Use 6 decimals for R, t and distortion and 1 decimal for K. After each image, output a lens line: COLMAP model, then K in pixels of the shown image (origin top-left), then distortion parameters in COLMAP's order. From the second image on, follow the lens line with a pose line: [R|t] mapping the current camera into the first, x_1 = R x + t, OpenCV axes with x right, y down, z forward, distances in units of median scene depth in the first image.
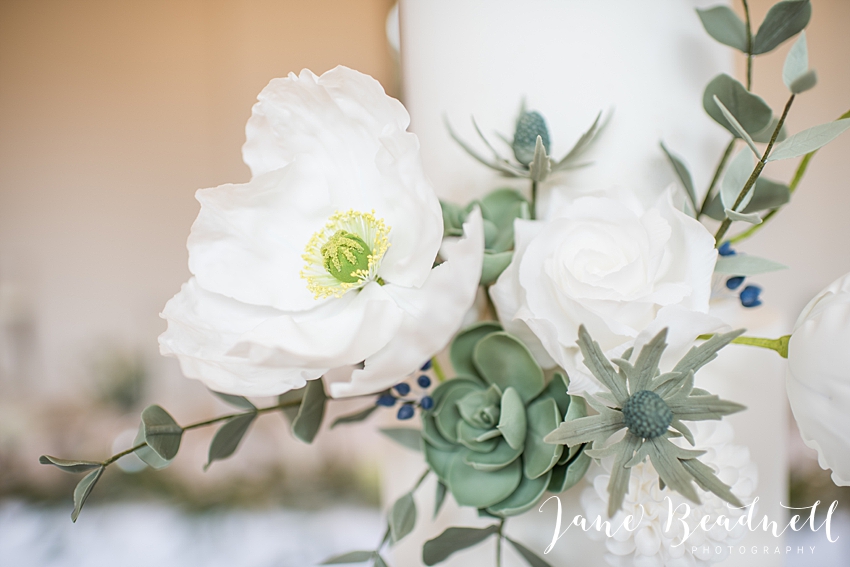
lens RADIAL K [[899.0, 0, 423.7], [0, 899.0, 284.3], [0, 0, 1]] dist [-0.092127, 0.000000]
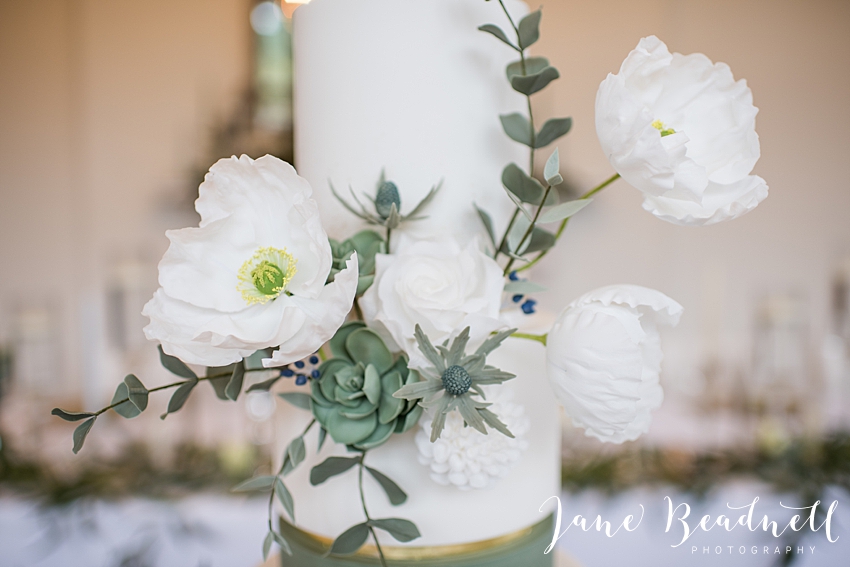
lens RADIAL K [[899.0, 0, 425.9], [0, 899.0, 286.1], [0, 0, 1]] dist [-0.092127, 0.000000]
pose [[0.984305, 0.021236, 0.175192, -0.083724], [-0.022477, 0.999734, 0.005107, -0.028646], [-0.175037, -0.008965, 0.984521, -0.530944]]
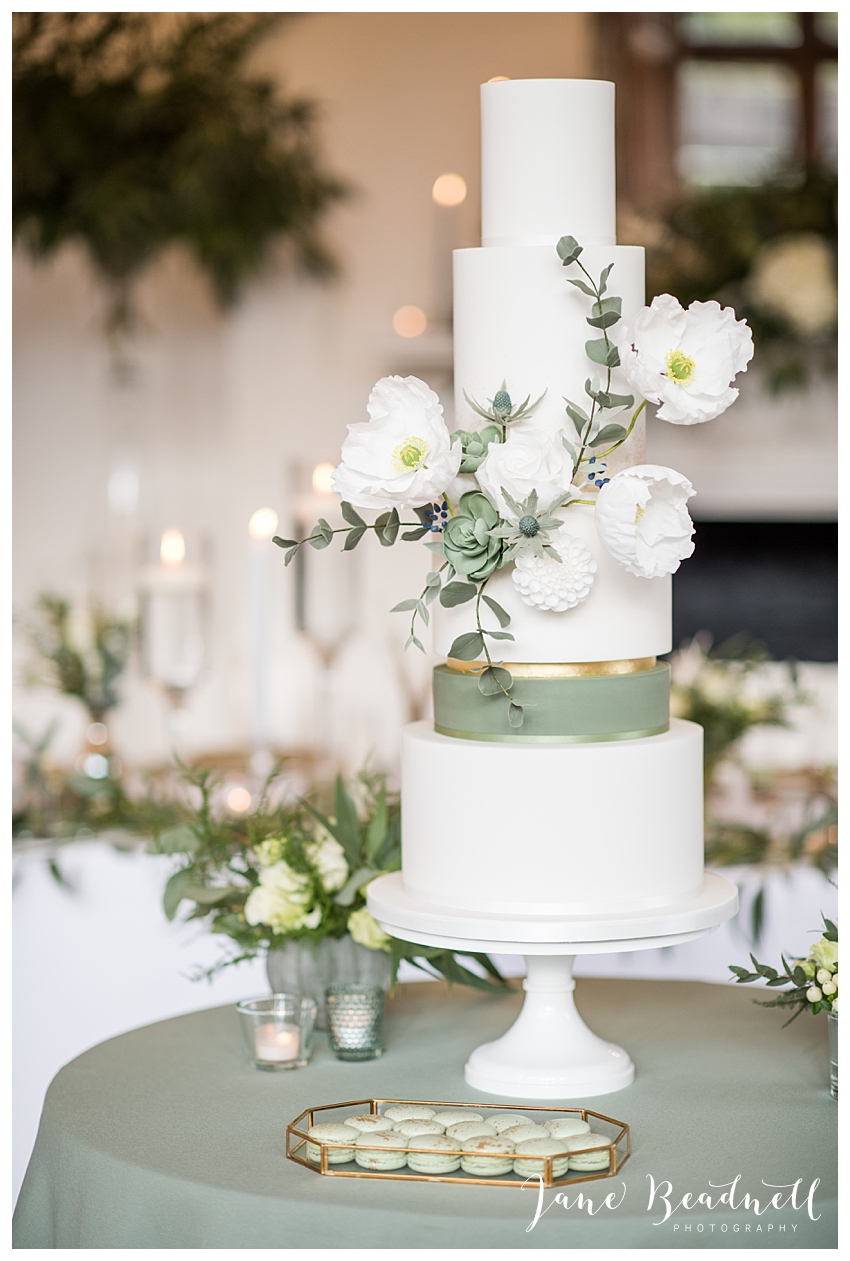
lens RADIAL K [[3189.5, 0, 424.5], [0, 3189.5, 630.7], [0, 0, 1]] dist [-0.044907, 0.000000]
pose [[0.992926, 0.048812, -0.108241, 0.832061], [-0.047468, 0.998761, 0.014955, 0.284822], [0.108836, -0.009711, 0.994012, -6.930696]]
